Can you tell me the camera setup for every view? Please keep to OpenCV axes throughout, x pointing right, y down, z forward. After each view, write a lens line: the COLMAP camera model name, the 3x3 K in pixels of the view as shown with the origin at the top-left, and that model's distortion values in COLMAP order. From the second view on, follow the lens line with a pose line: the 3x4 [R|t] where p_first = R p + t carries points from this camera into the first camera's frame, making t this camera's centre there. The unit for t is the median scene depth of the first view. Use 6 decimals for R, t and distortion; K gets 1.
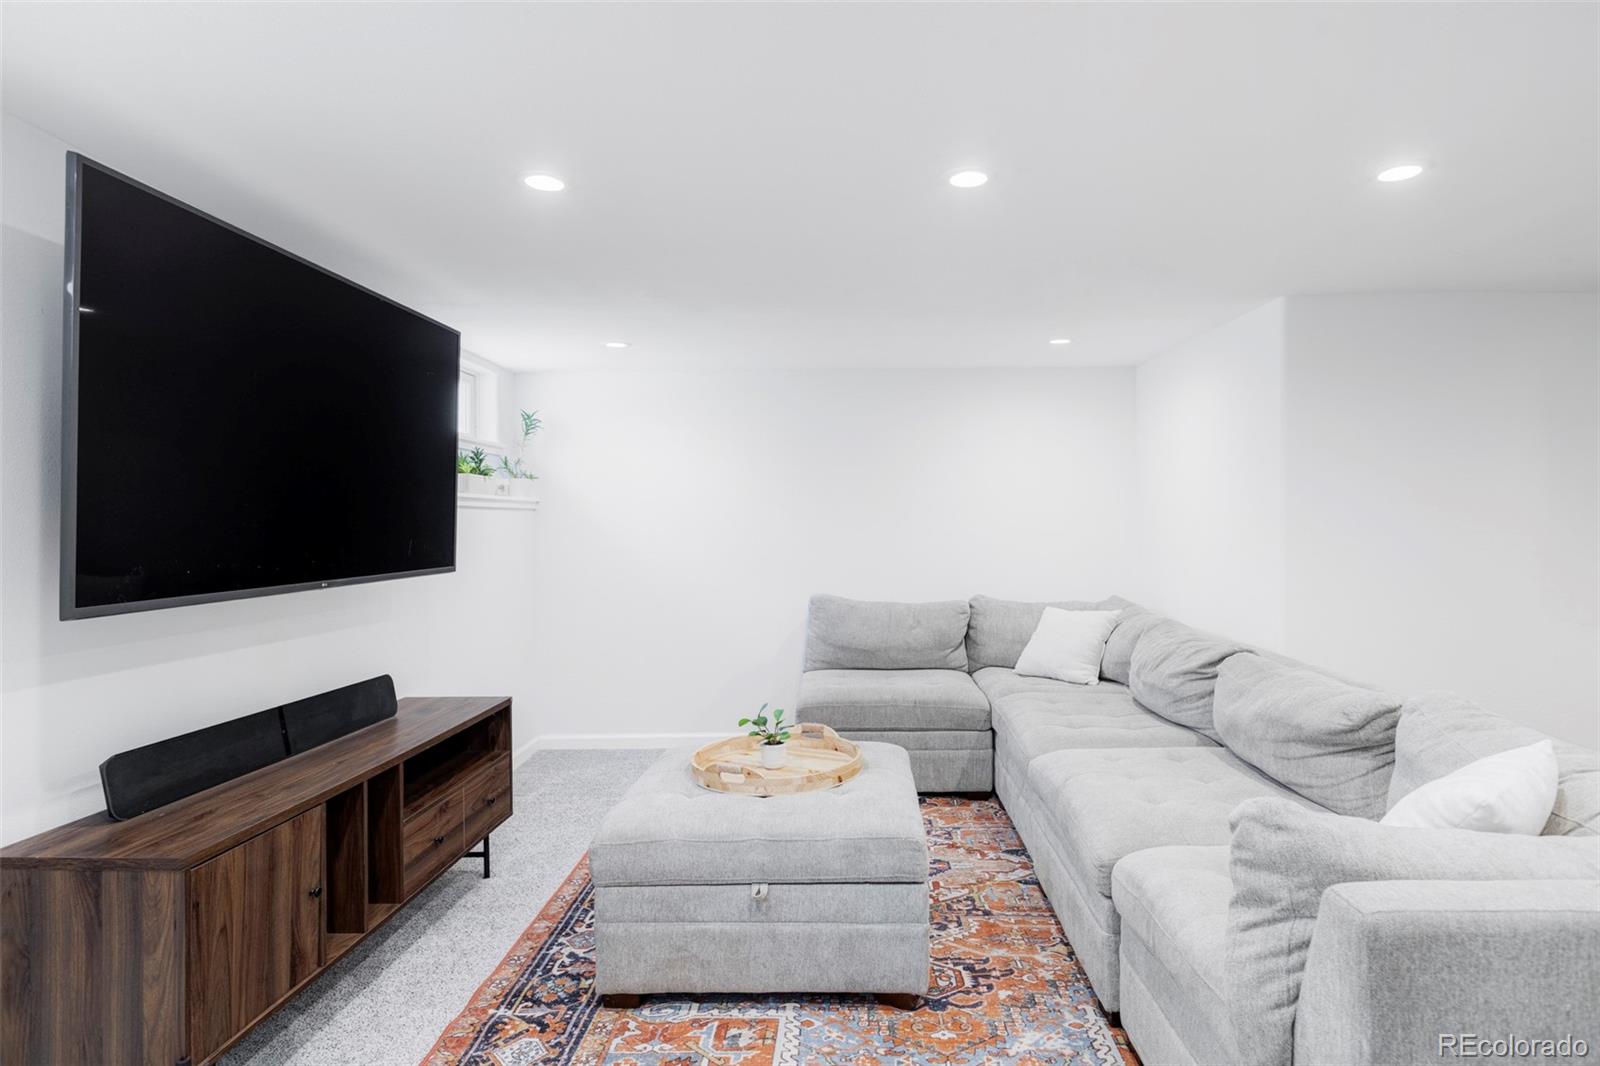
lens RADIAL K [[854.2, 0, 831.6], [0, 854.2, 533.4], [0, 0, 1]] dist [0.000468, 0.000113]
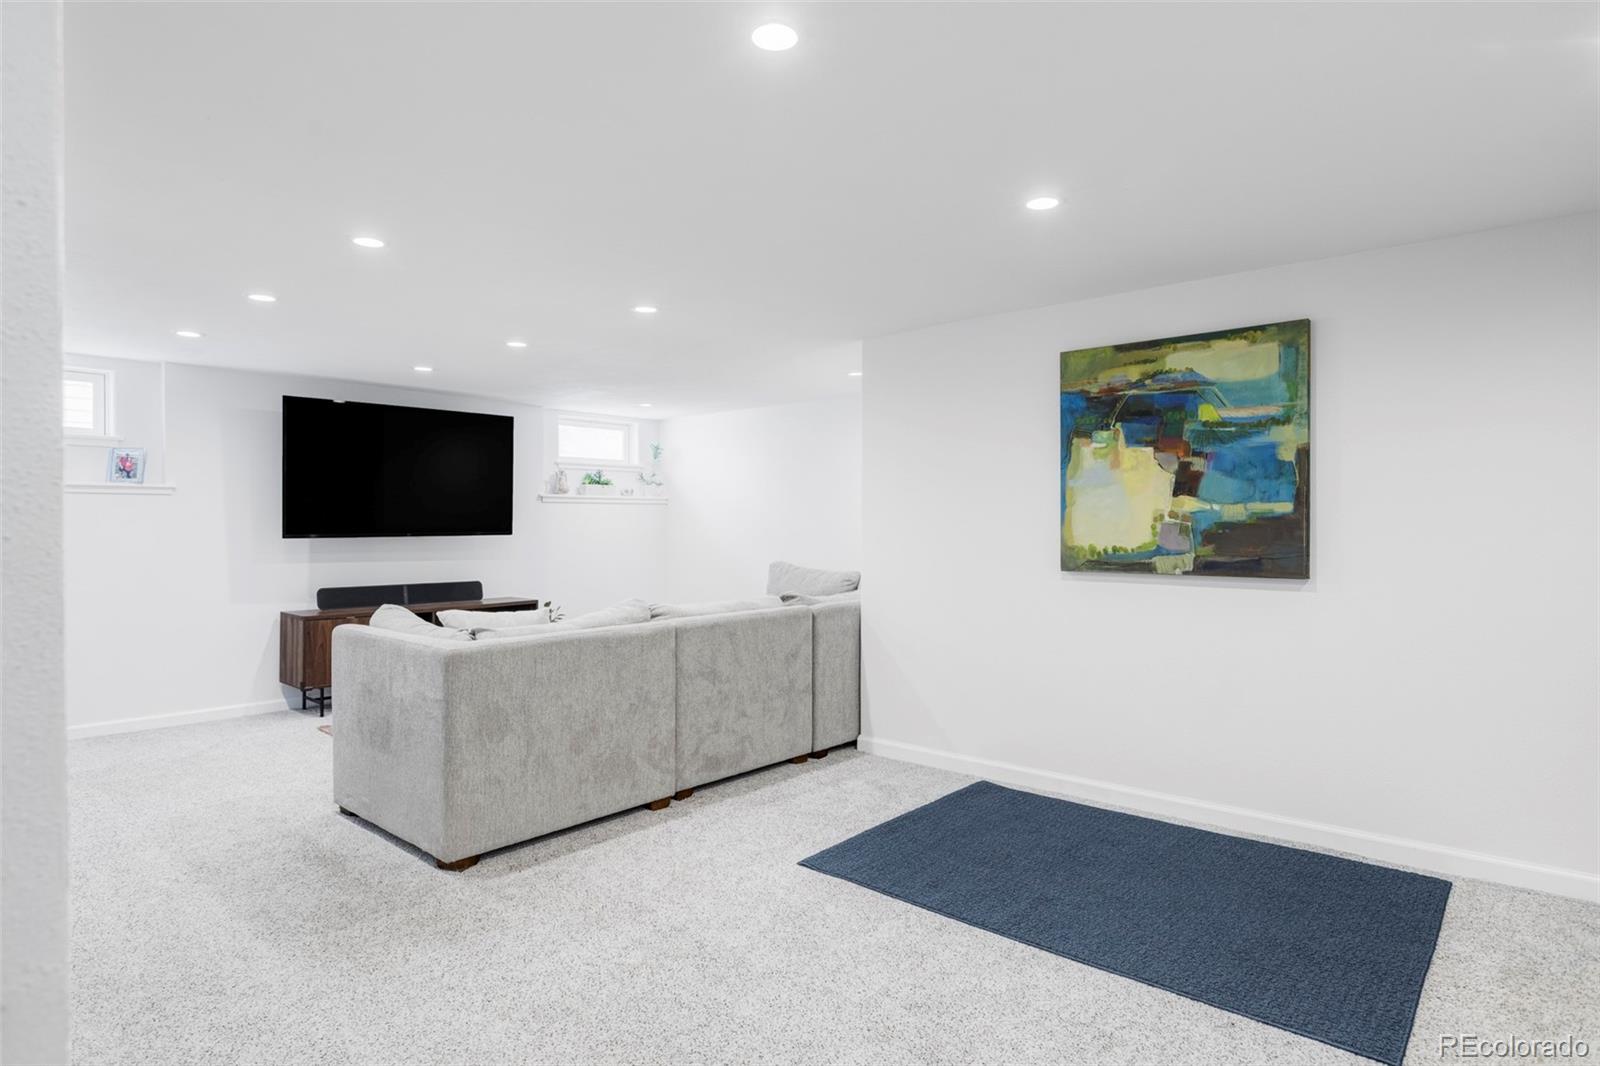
lens RADIAL K [[868.1, 0, 808.6], [0, 868.1, 534.2], [0, 0, 1]] dist [0.001759, 0.000043]
pose [[0.758500, 0.010442, -0.651589, 2.172070], [-0.008089, 0.999945, 0.006608, 0.035296], [0.651623, 0.000259, 0.758543, -0.162736]]
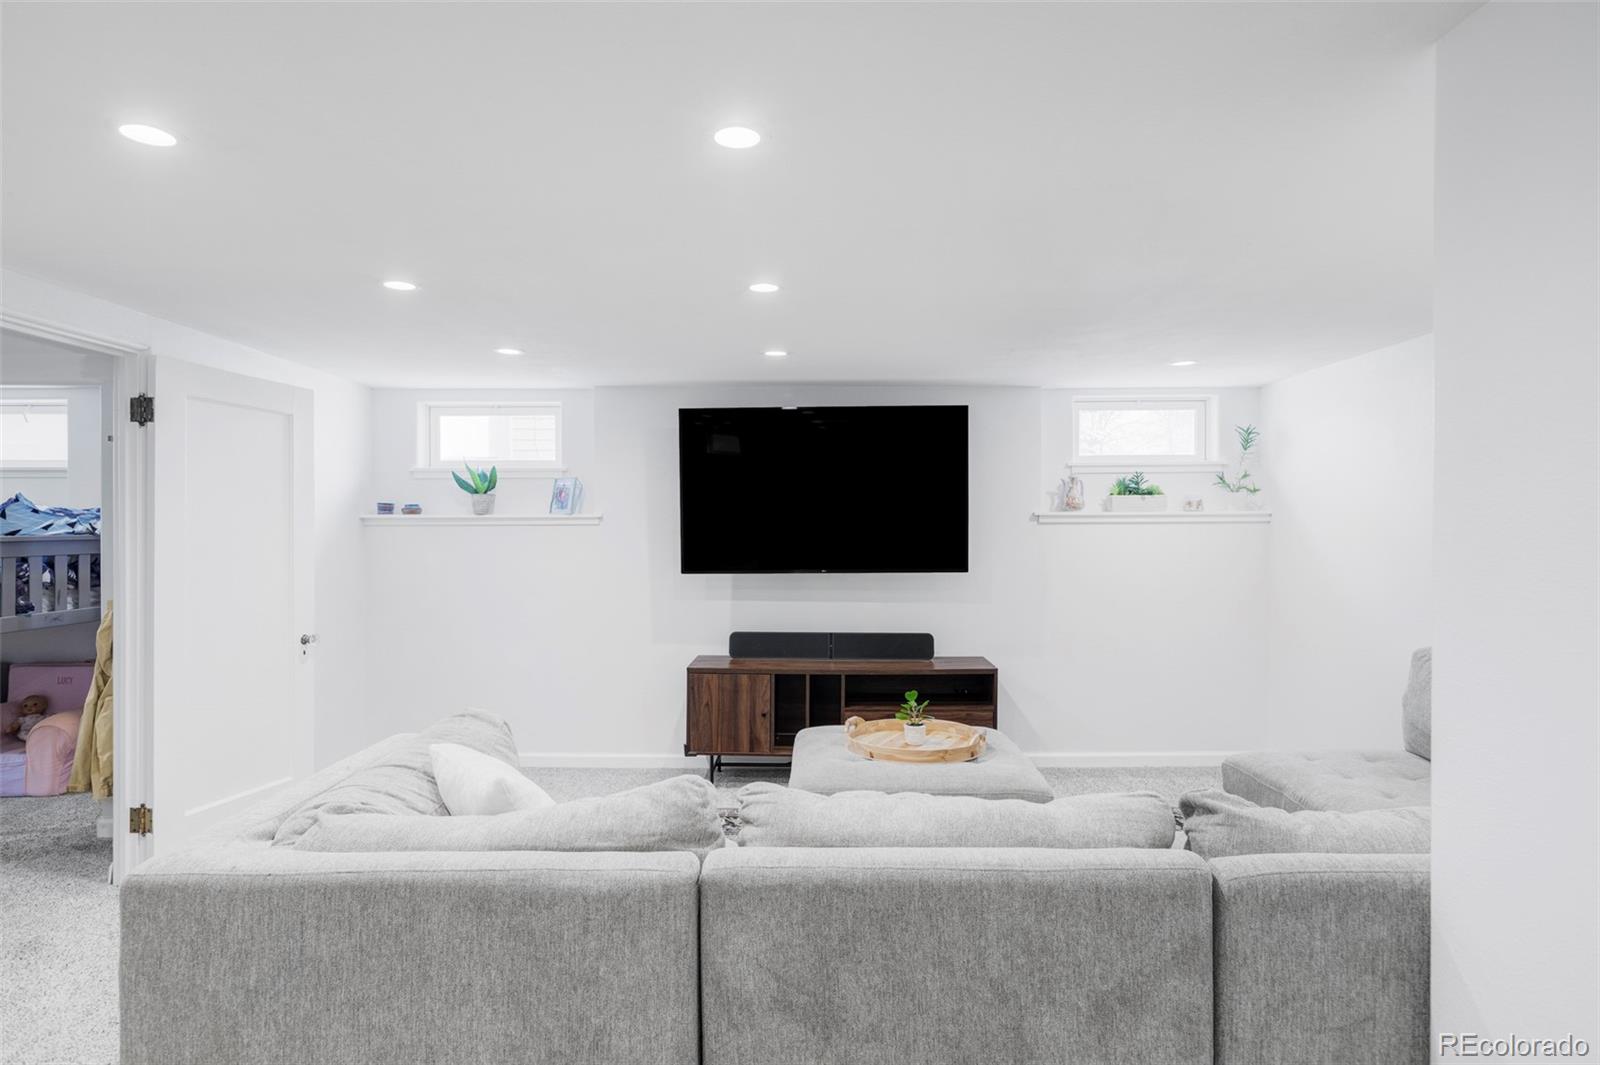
lens RADIAL K [[862.2, 0, 812.4], [0, 862.2, 528.7], [0, 0, 1]] dist [0.002764, -0.000528]
pose [[0.000907, 0.010620, -0.999943, 1.522917], [-0.008431, 0.999908, 0.010612, -0.064224], [0.999964, 0.008421, 0.000997, 1.108771]]
